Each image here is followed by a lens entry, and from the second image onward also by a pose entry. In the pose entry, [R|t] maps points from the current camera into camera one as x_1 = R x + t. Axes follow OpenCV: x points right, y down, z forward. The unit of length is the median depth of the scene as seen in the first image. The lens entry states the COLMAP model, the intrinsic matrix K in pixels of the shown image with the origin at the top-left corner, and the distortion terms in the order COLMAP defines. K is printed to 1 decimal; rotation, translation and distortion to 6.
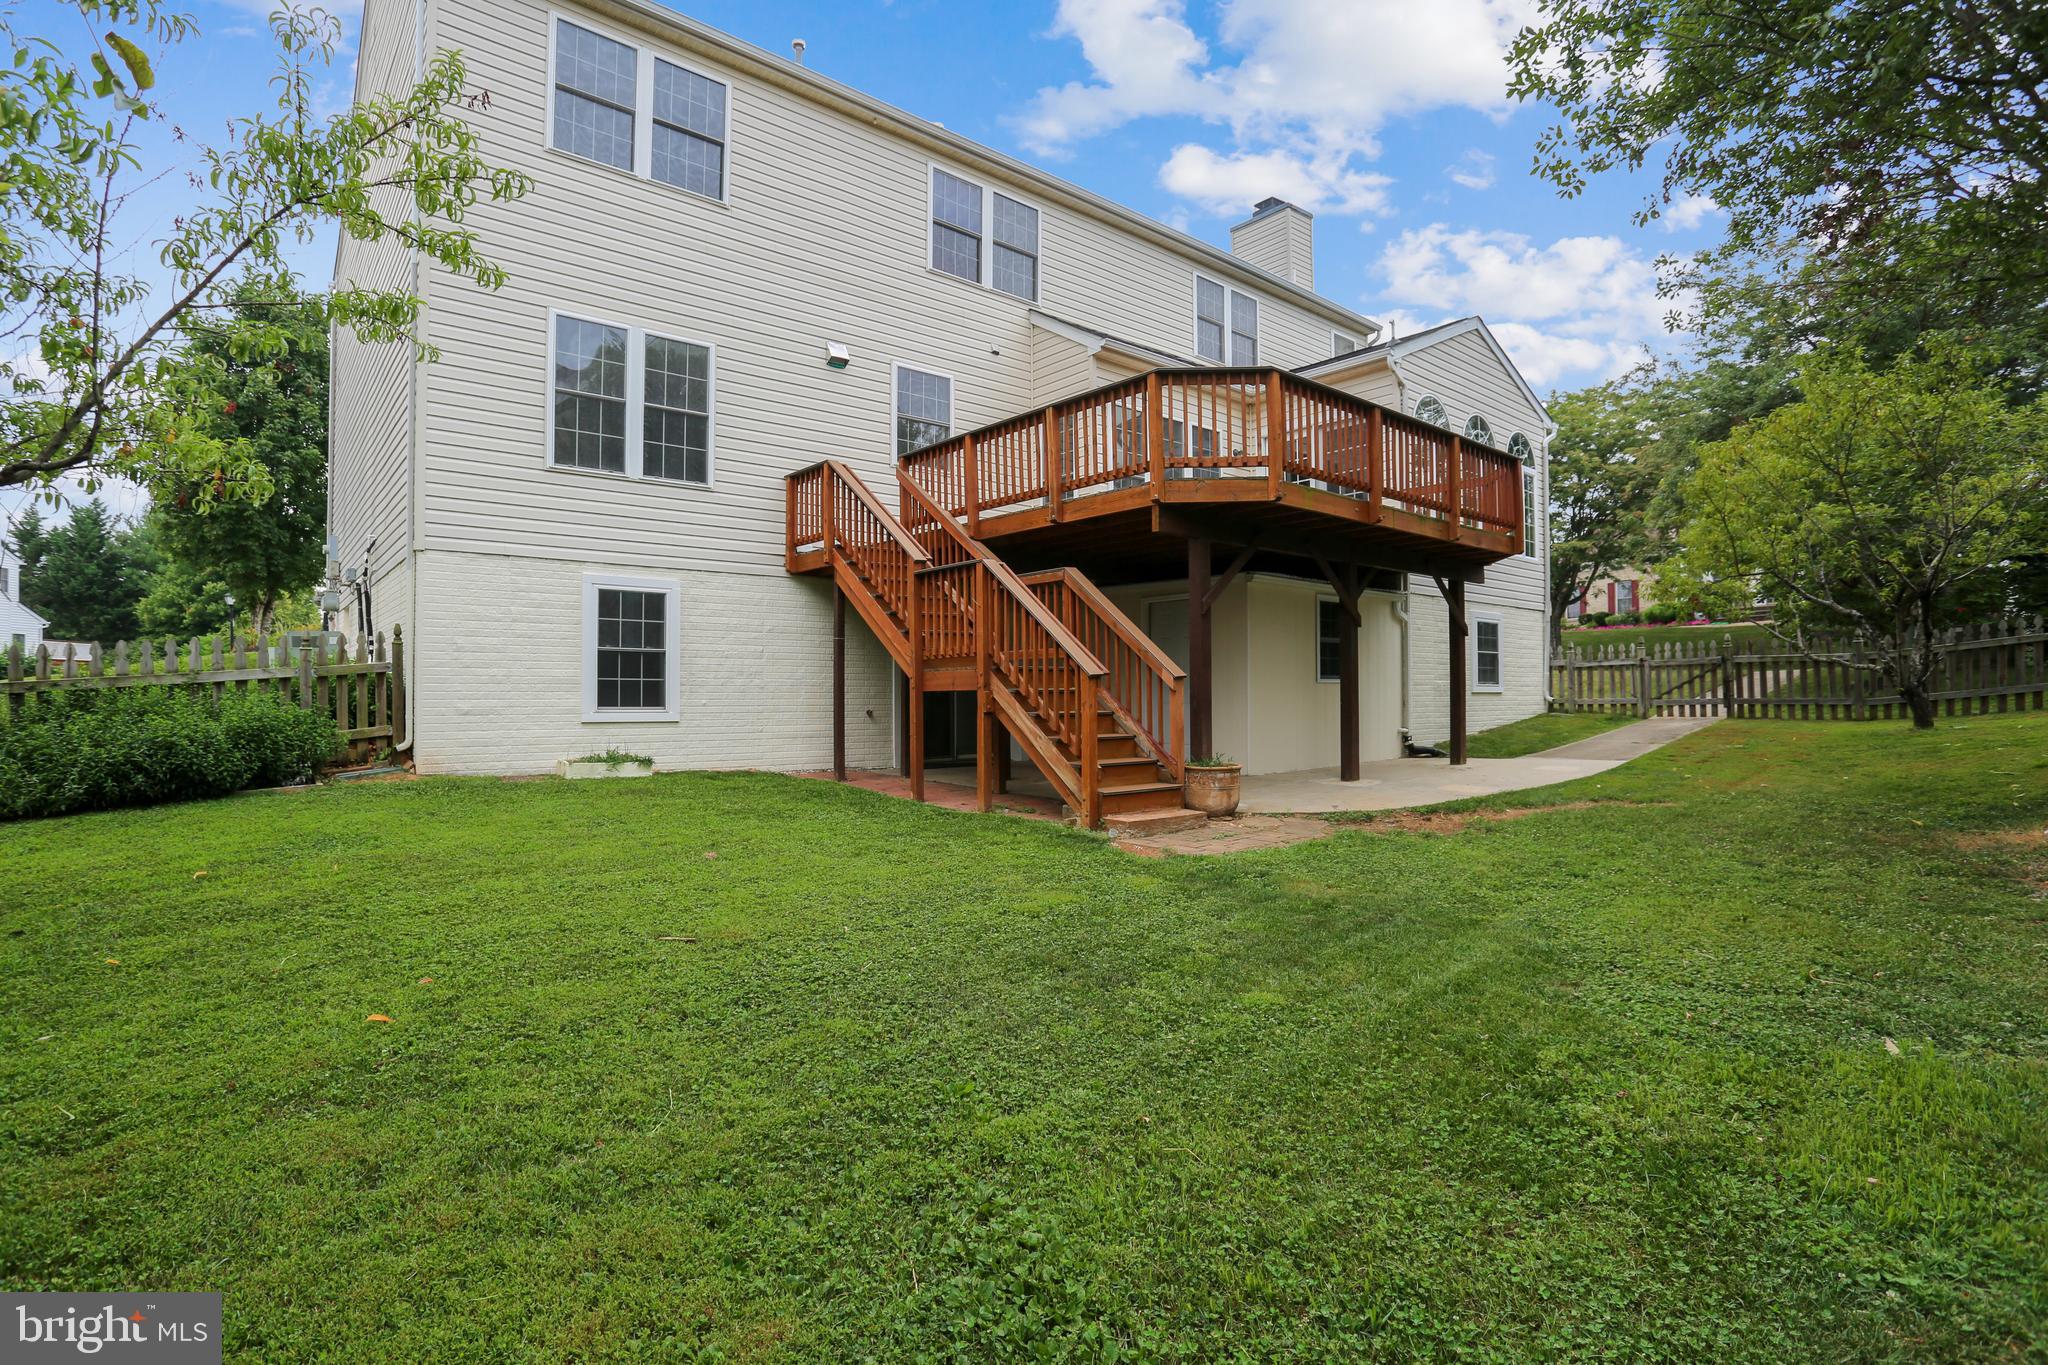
lens RADIAL K [[998.0, 0, 1014.9], [0, 998.0, 683.1], [0, 0, 1]] dist [-0.064914, 0.021868]
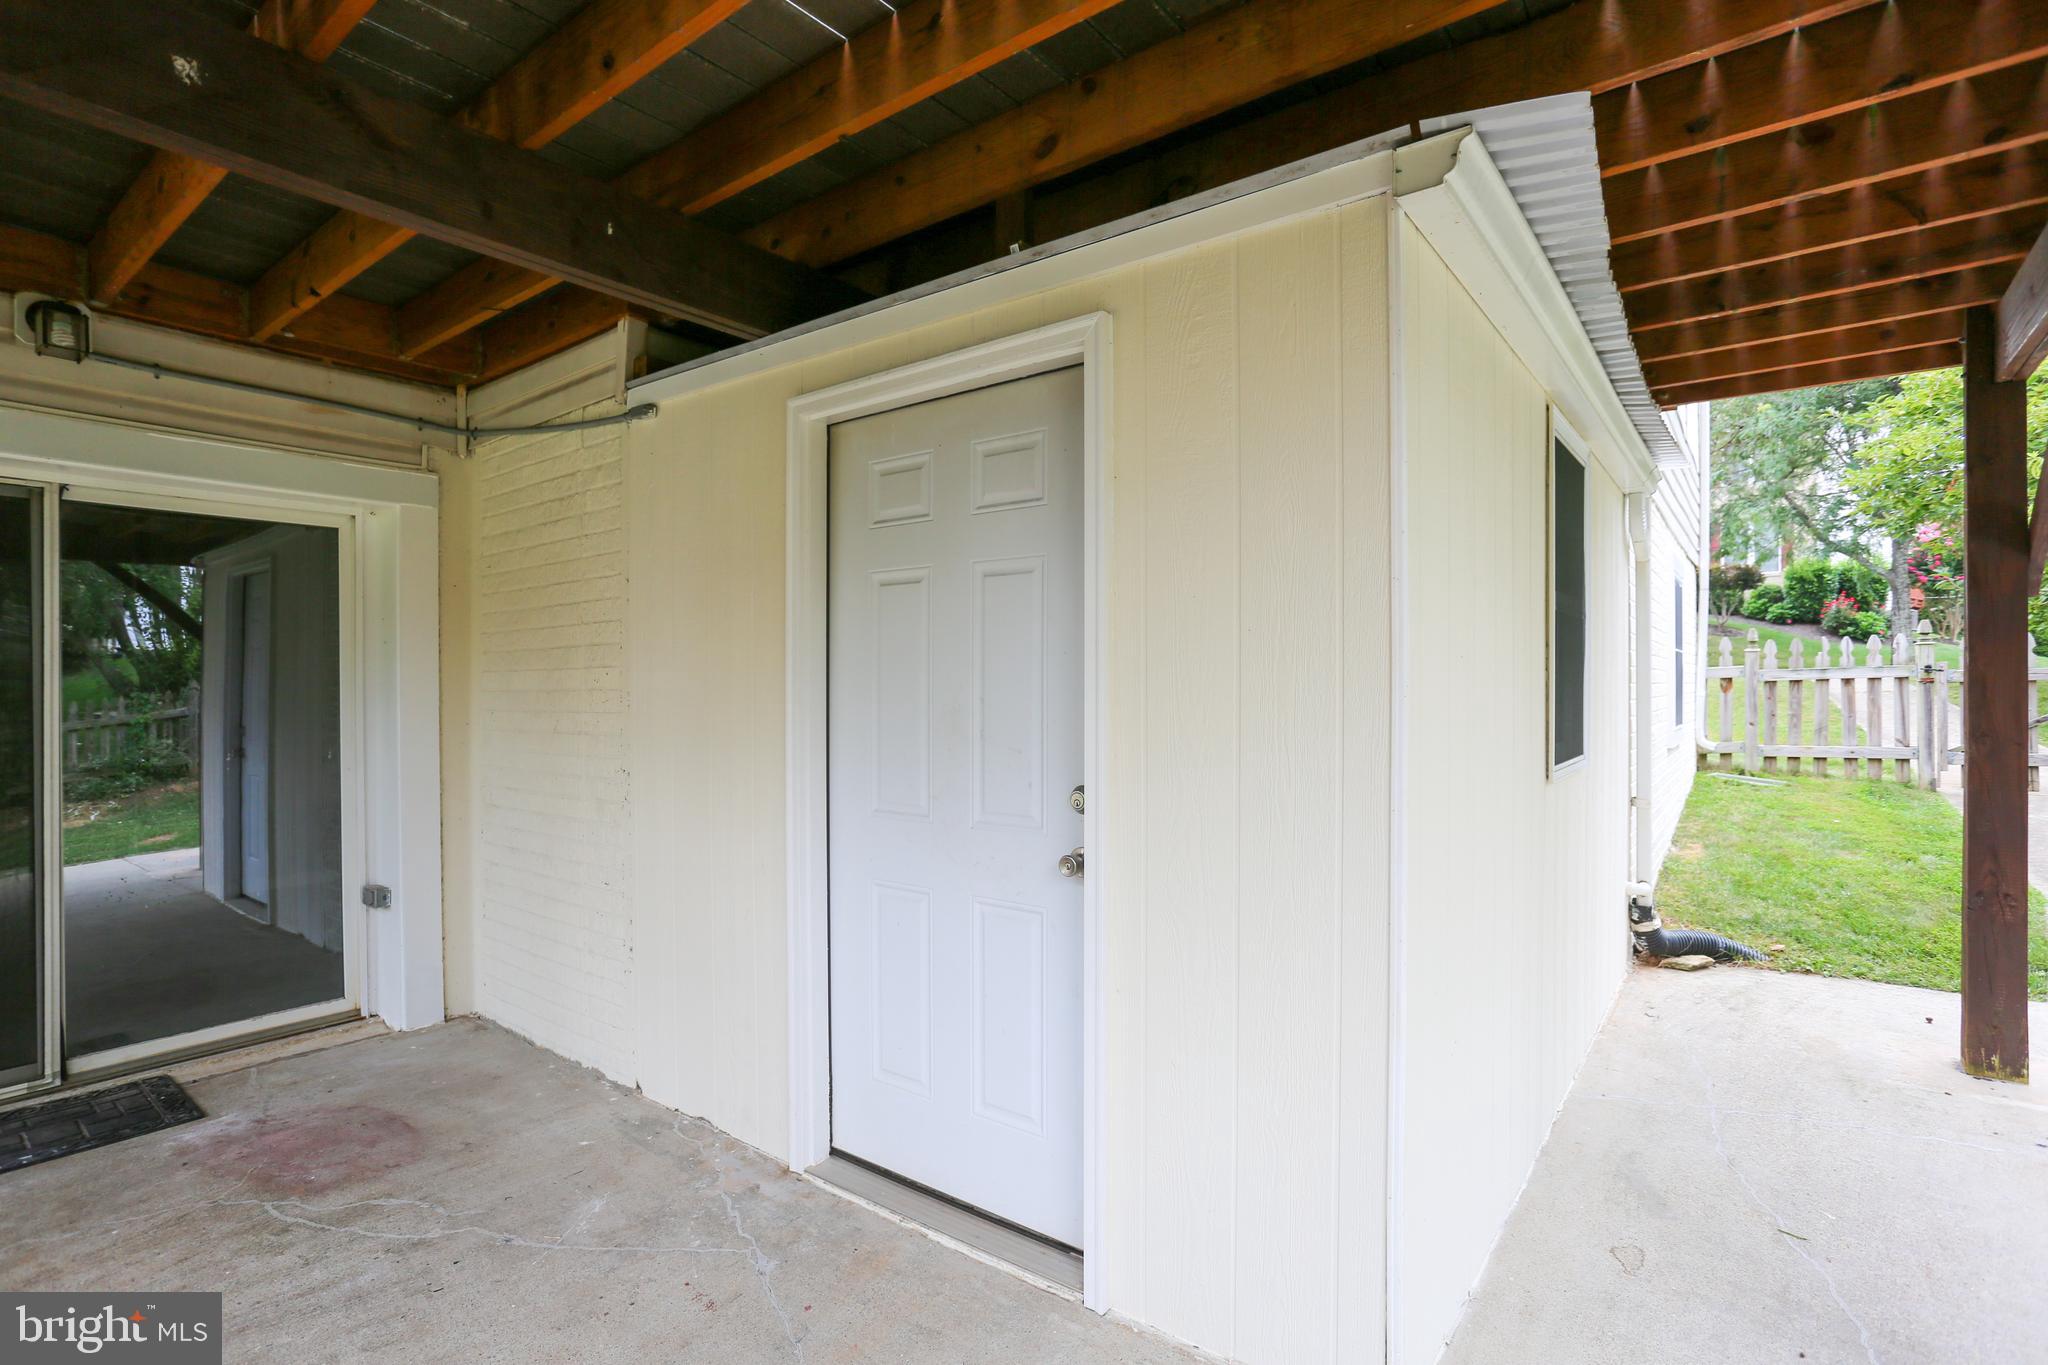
lens RADIAL K [[946.4, 0, 983.8], [0, 946.4, 687.8], [0, 0, 1]] dist [-0.050047, 0.024510]
pose [[0.979710, -0.001840, 0.200411, 0.097067], [-0.001728, 0.999843, 0.017628, -0.021182], [-0.200412, -0.017617, 0.979553, 0.641889]]
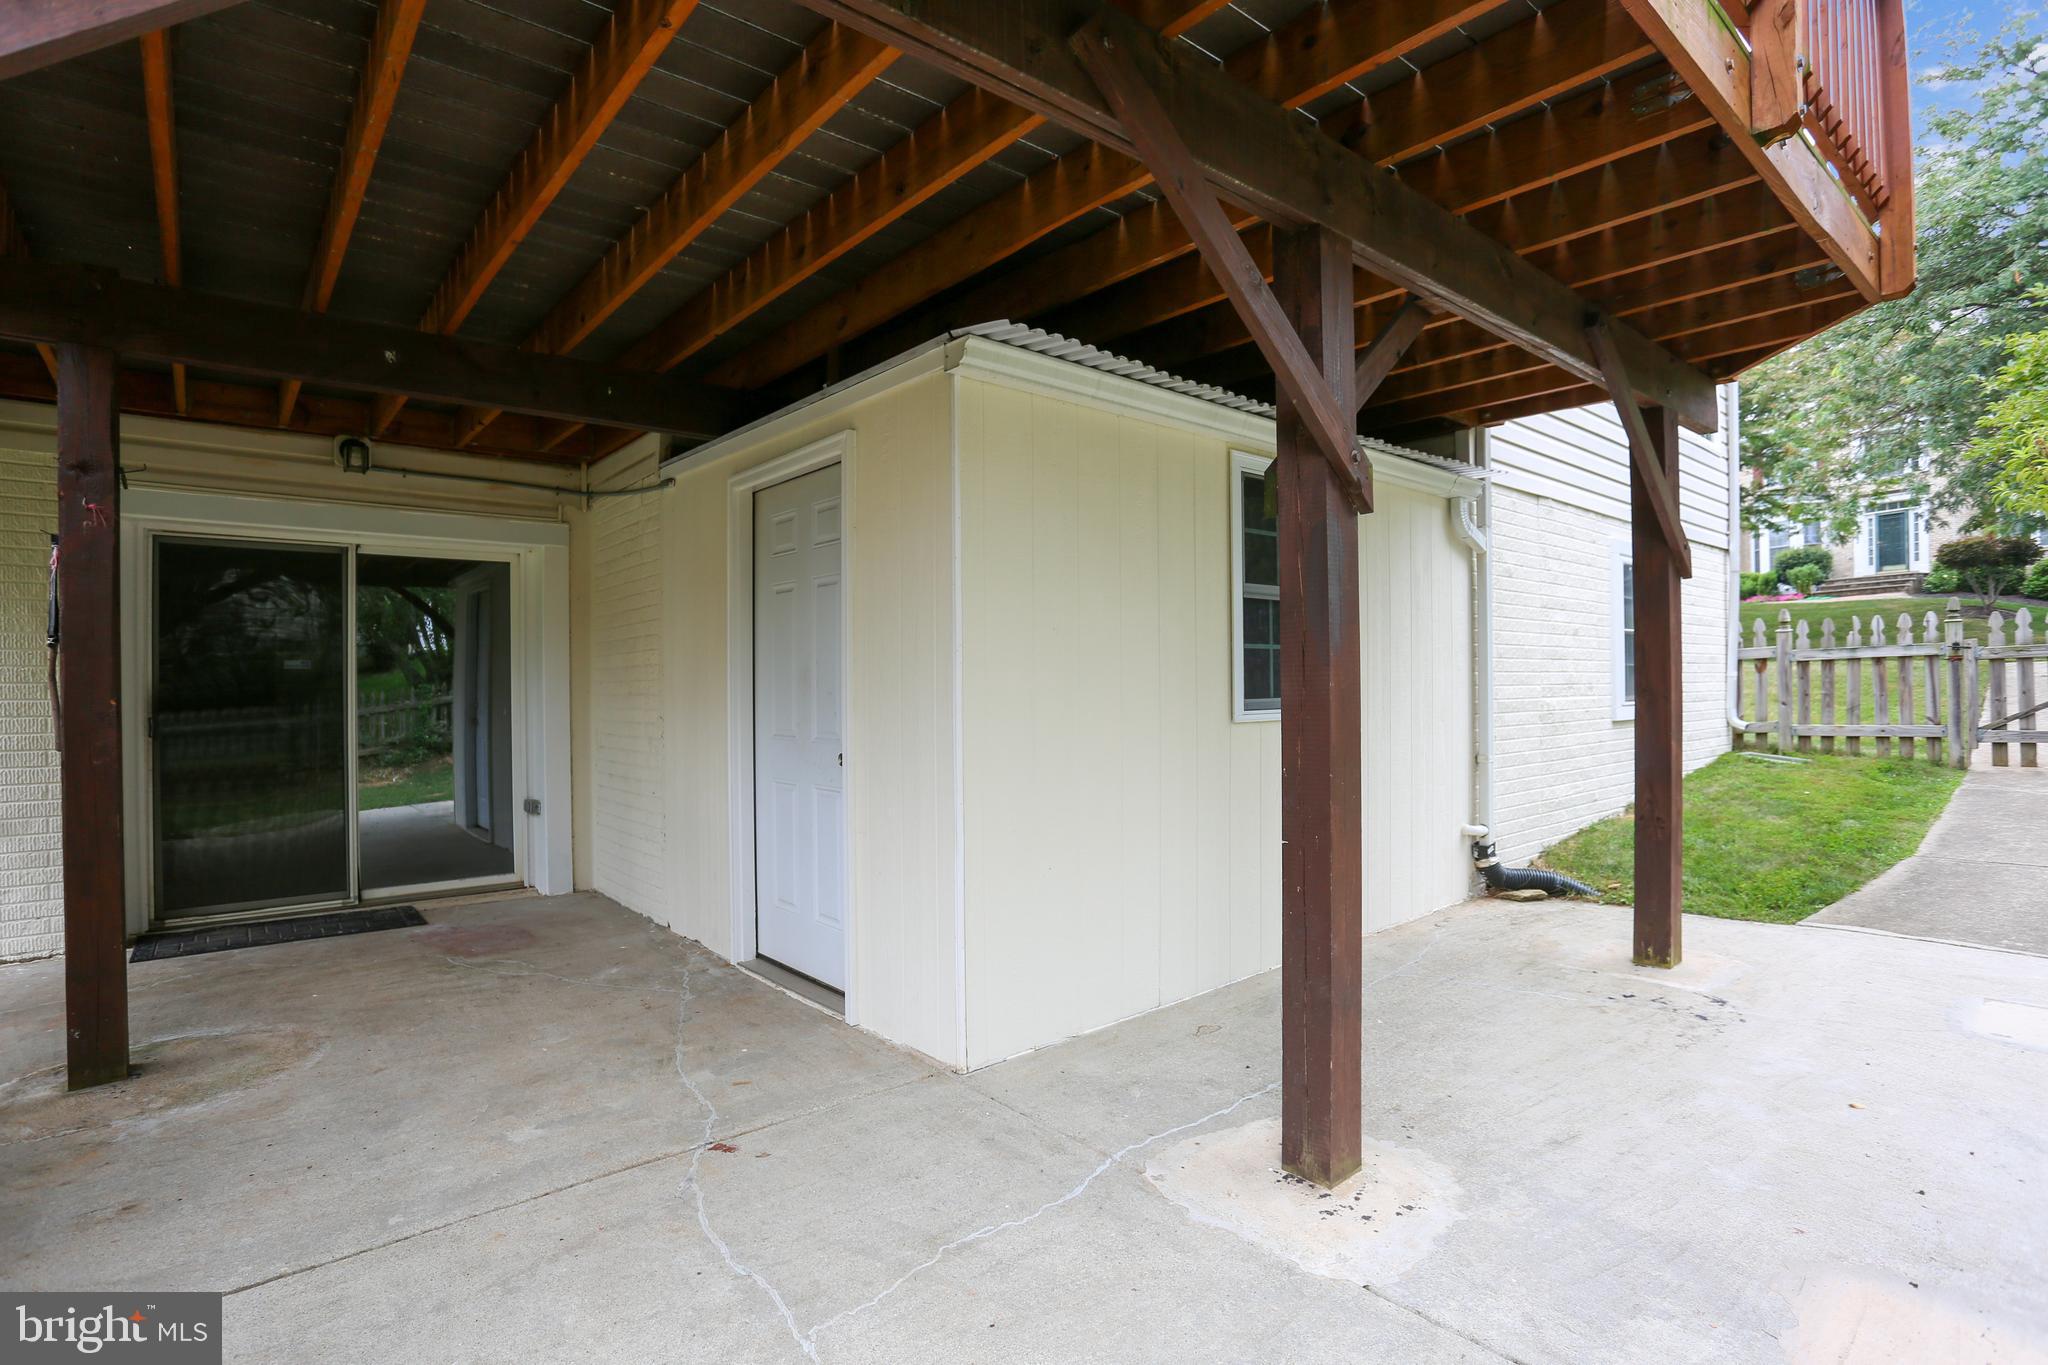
lens RADIAL K [[981.8, 0, 1011.9], [0, 981.8, 686.8], [0, 0, 1]] dist [-0.078016, 0.032903]
pose [[0.999941, -0.006111, -0.008946, 0.183851], [0.006252, 0.999855, 0.015870, -0.013822], [0.008848, -0.015925, 0.999834, 0.532268]]
